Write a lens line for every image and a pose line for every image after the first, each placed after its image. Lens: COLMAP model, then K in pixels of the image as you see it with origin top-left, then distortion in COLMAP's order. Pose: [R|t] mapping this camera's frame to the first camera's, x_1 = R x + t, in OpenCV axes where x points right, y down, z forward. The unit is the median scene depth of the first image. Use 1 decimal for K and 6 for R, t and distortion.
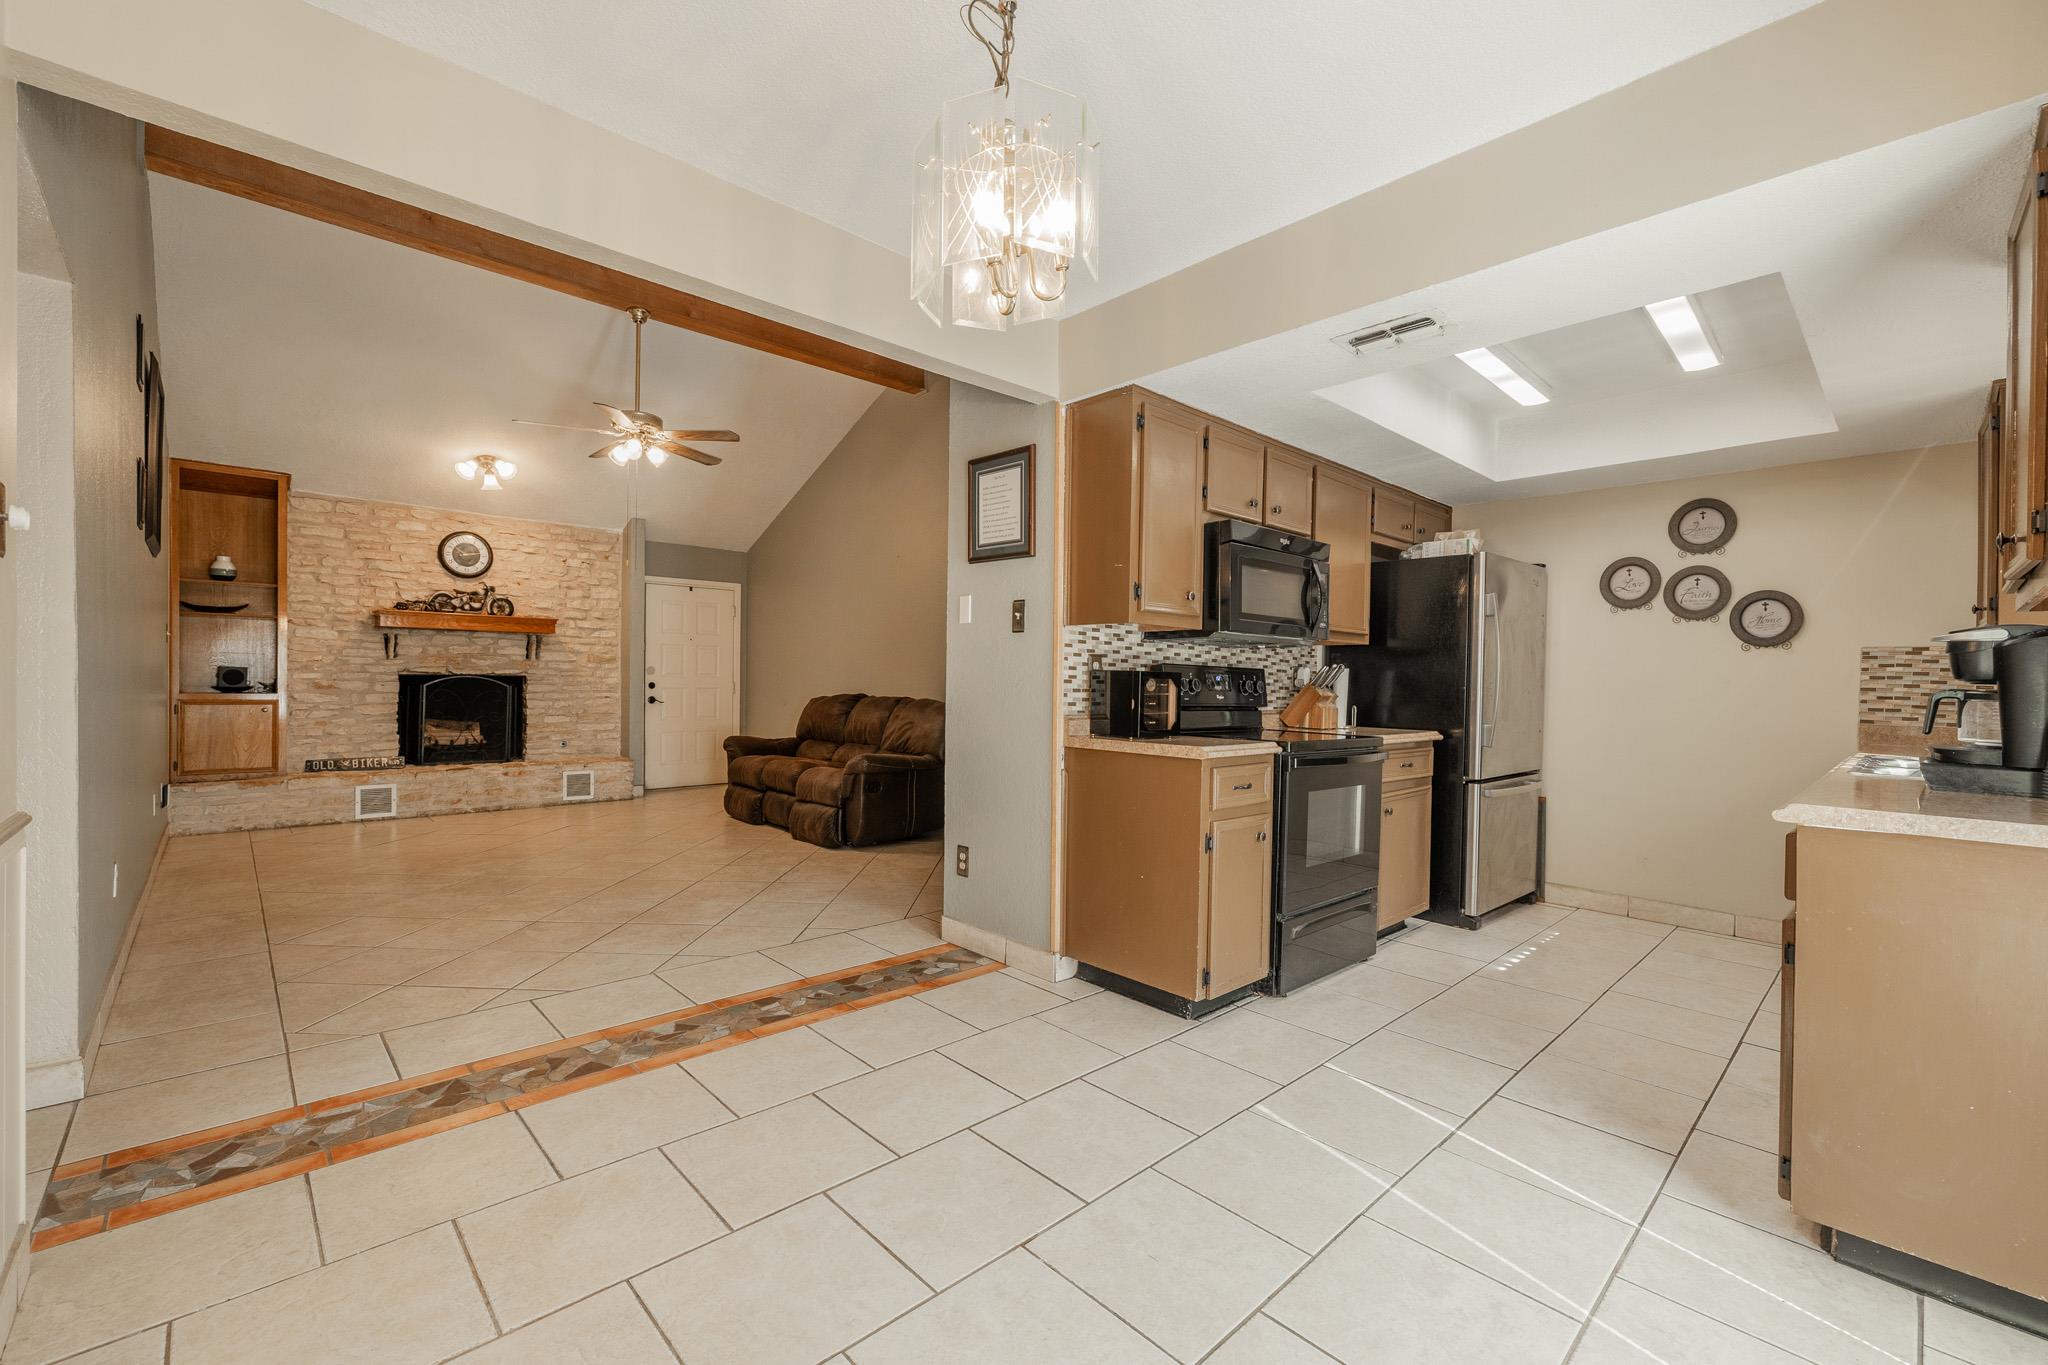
lens RADIAL K [[856.0, 0, 1021.7], [0, 856.0, 681.9], [0, 0, 1]] dist [0.010779, -0.000583]
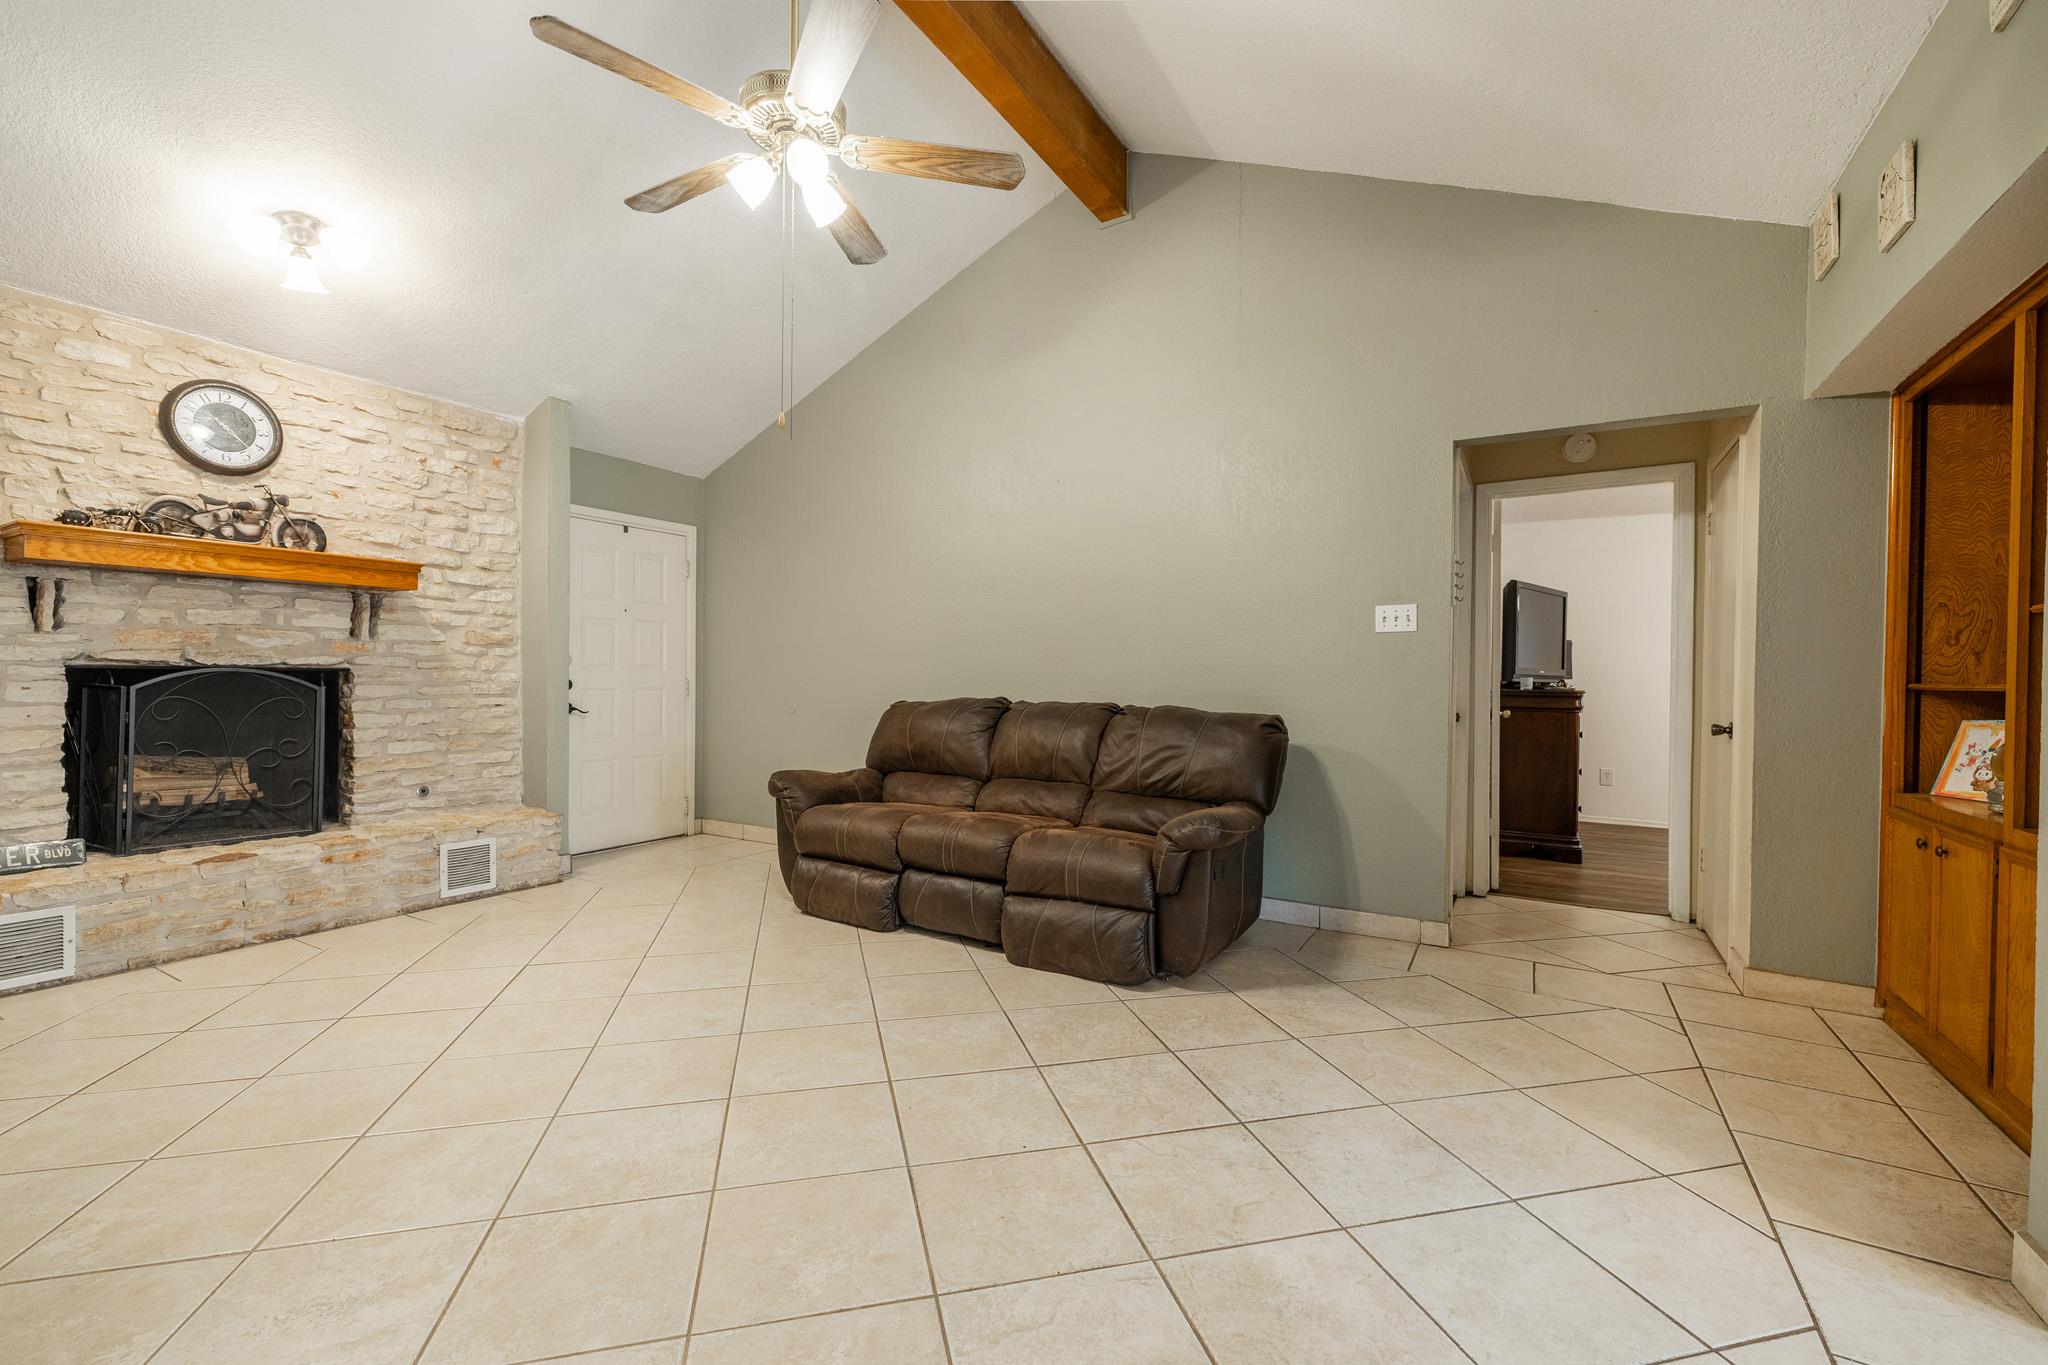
lens RADIAL K [[856.0, 0, 1018.6], [0, 856.0, 681.9], [0, 0, 1]] dist [0.010779, -0.000583]
pose [[0.960700, -0.002377, 0.277579, -0.337552], [-0.000153, 0.999959, 0.009092, -0.003580], [-0.277589, -0.008778, 0.960660, 0.380402]]
